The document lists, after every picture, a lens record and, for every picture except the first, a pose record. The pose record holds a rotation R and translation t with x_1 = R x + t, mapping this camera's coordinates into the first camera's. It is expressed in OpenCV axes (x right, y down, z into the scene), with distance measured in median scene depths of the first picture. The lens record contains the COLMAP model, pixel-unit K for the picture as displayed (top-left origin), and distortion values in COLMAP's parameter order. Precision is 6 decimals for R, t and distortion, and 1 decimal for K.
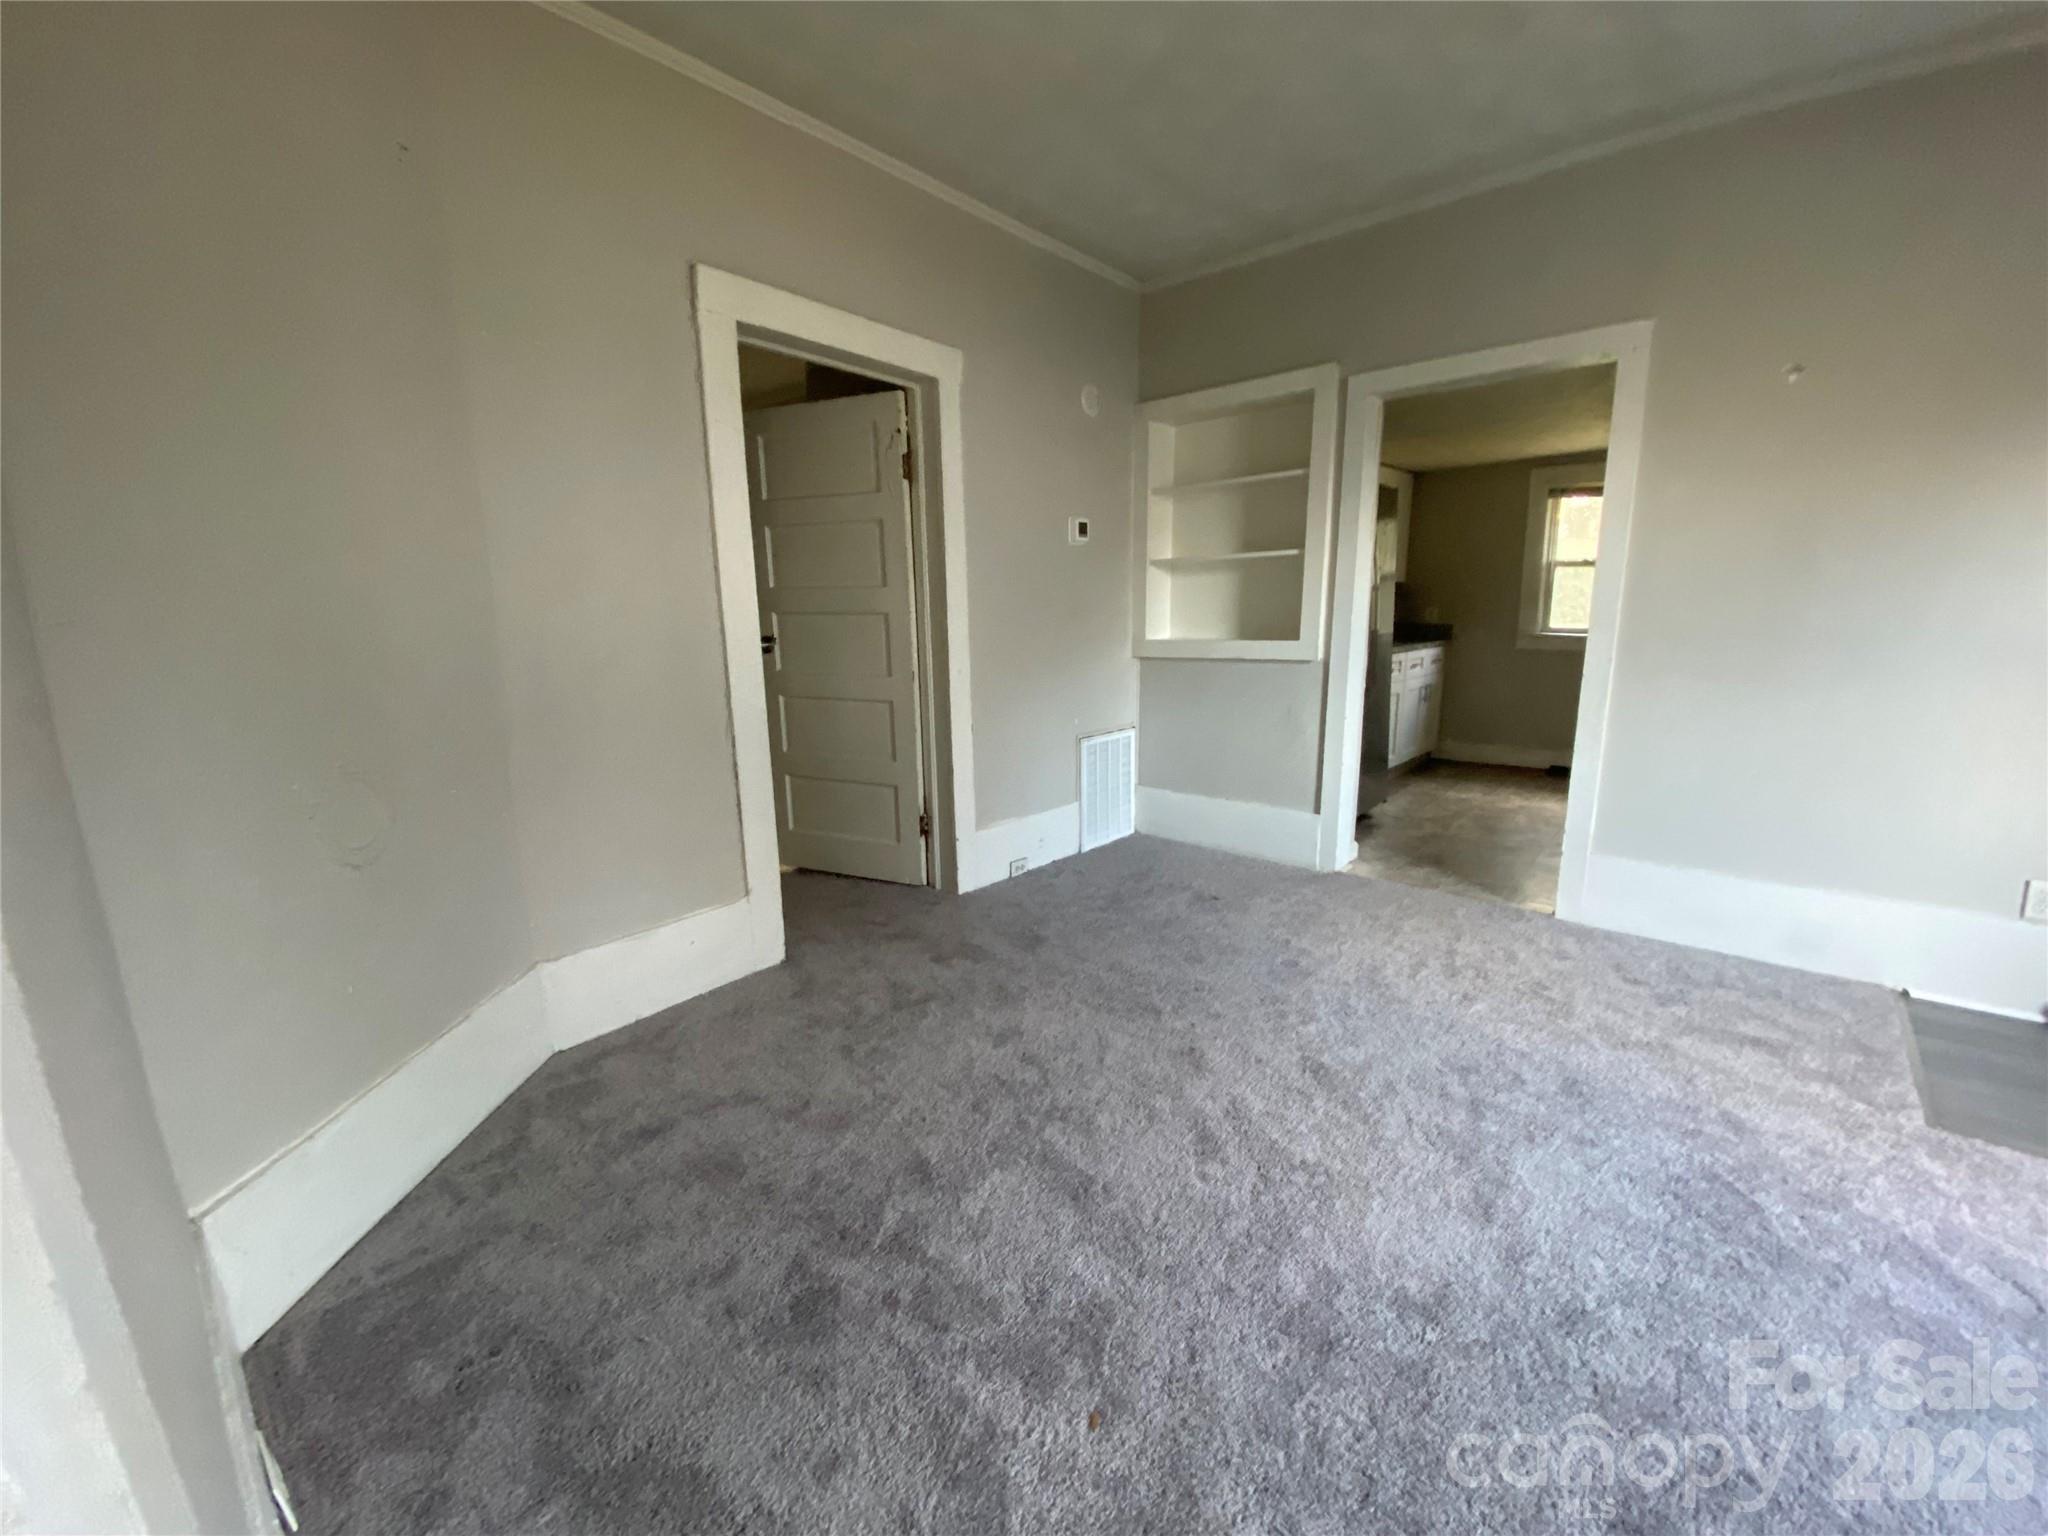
lens RADIAL K [[841.7, 0, 1024.0], [0, 841.7, 768.0], [0, 0, 1]] dist [0.002860, -0.015209]
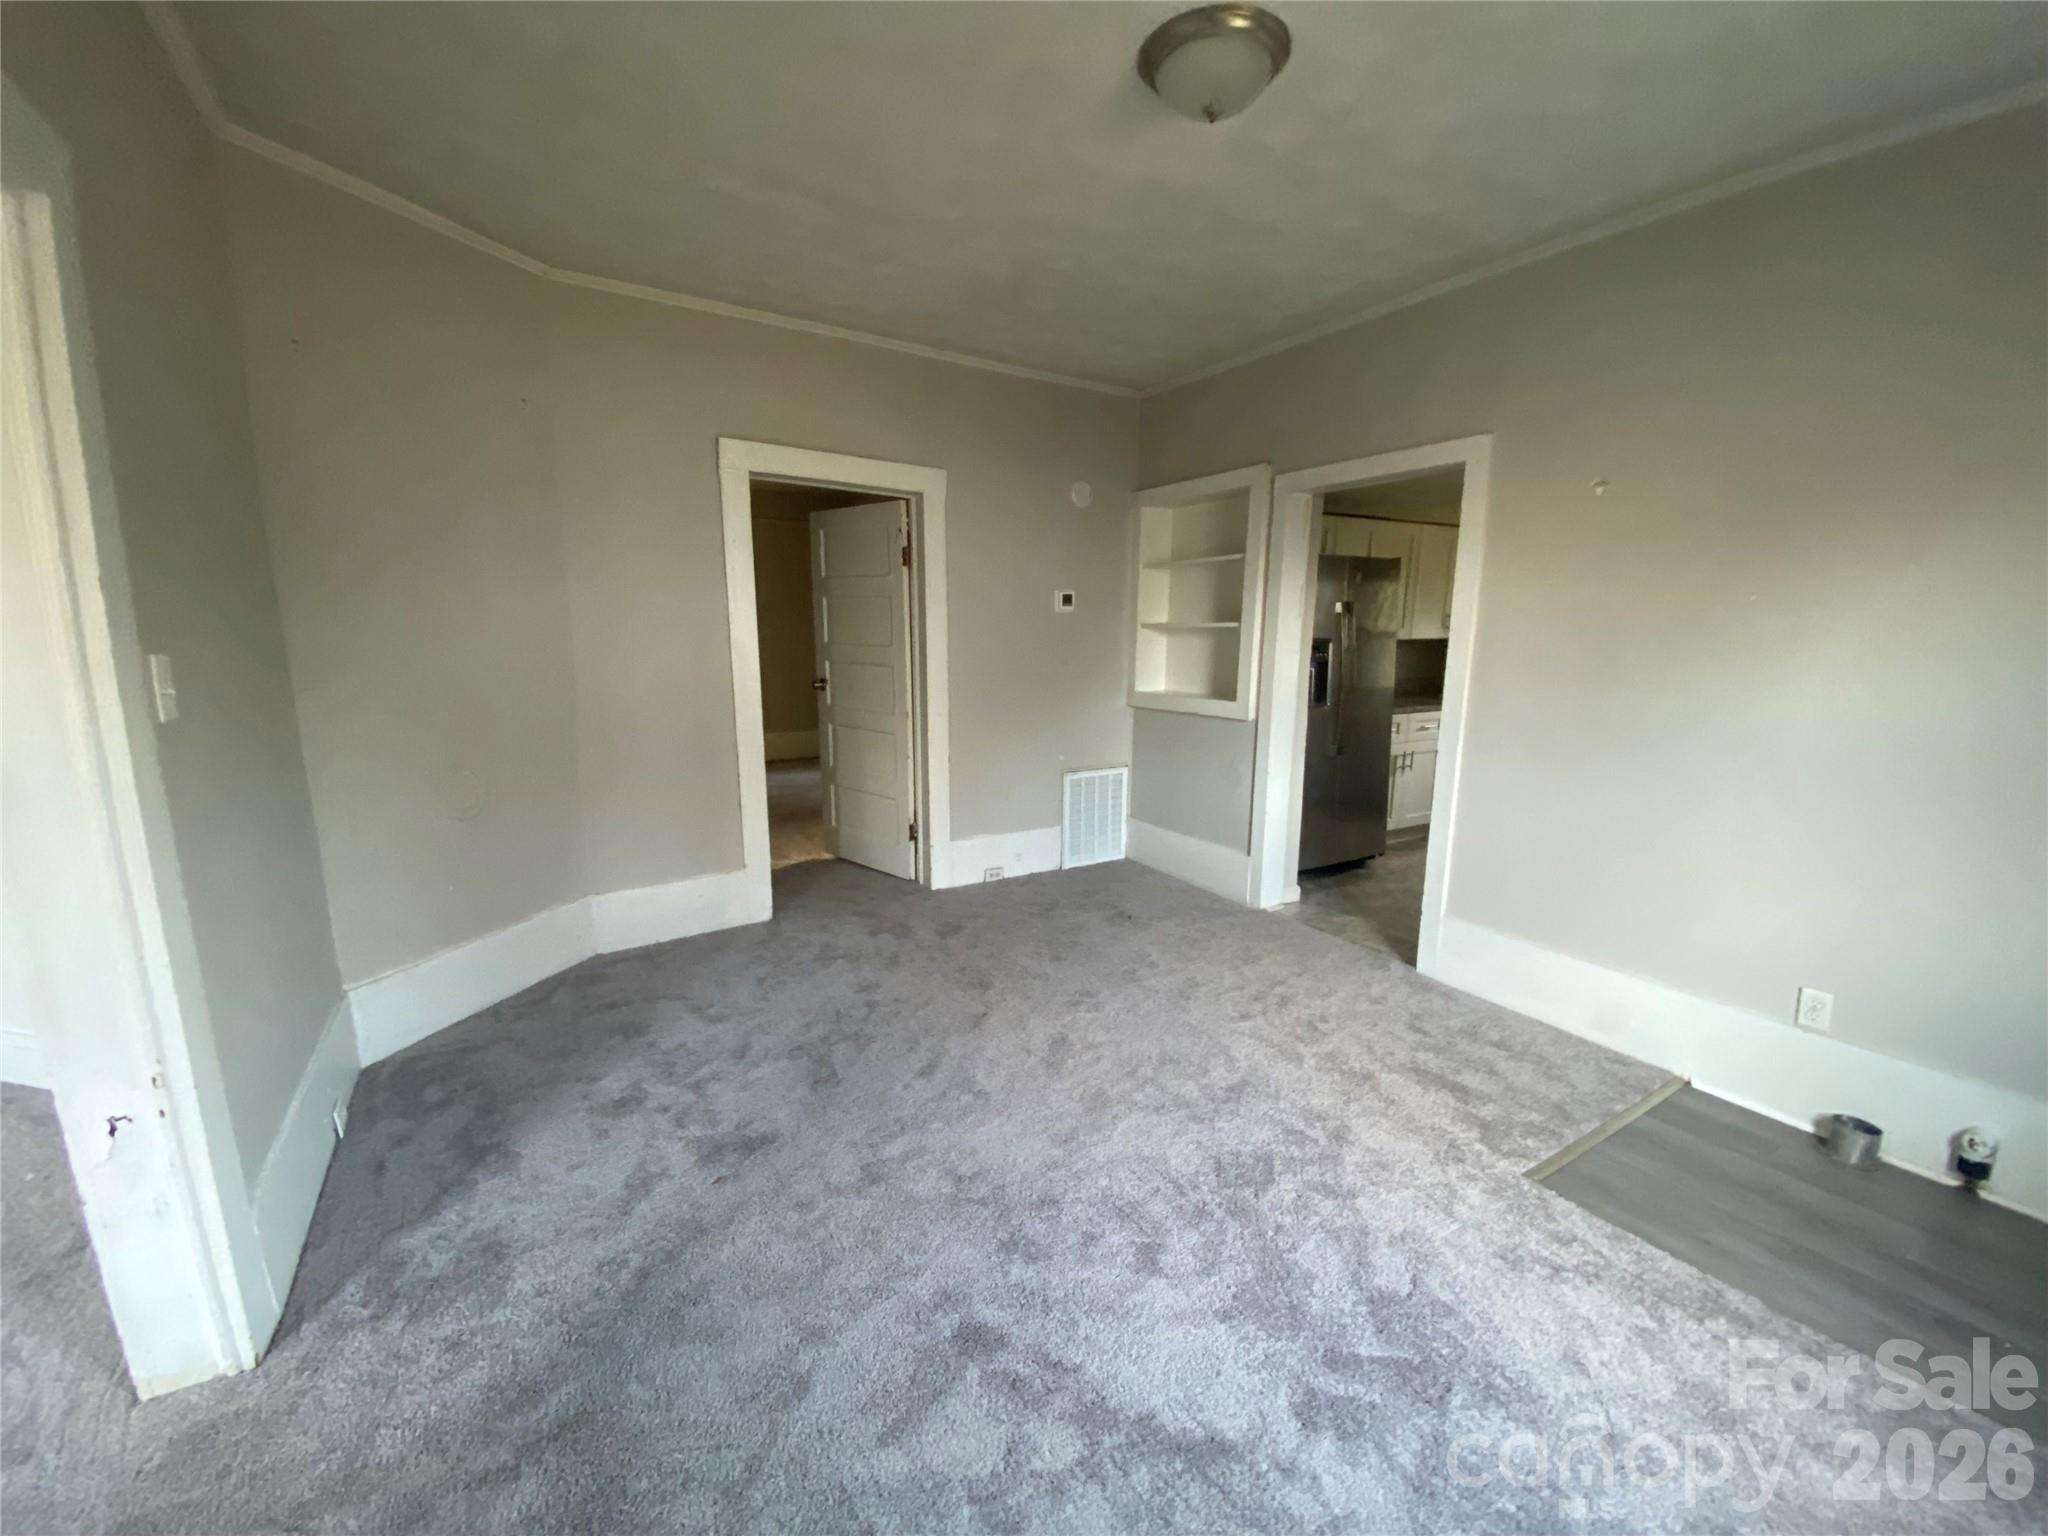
lens RADIAL K [[841.7, 0, 1024.0], [0, 841.7, 768.0], [0, 0, 1]] dist [0.002860, -0.015209]
pose [[0.957093, 0.072742, -0.280502, 0.458742], [-0.077964, 0.996928, -0.007486, -0.038212], [0.279096, 0.029034, 0.959824, -0.205118]]
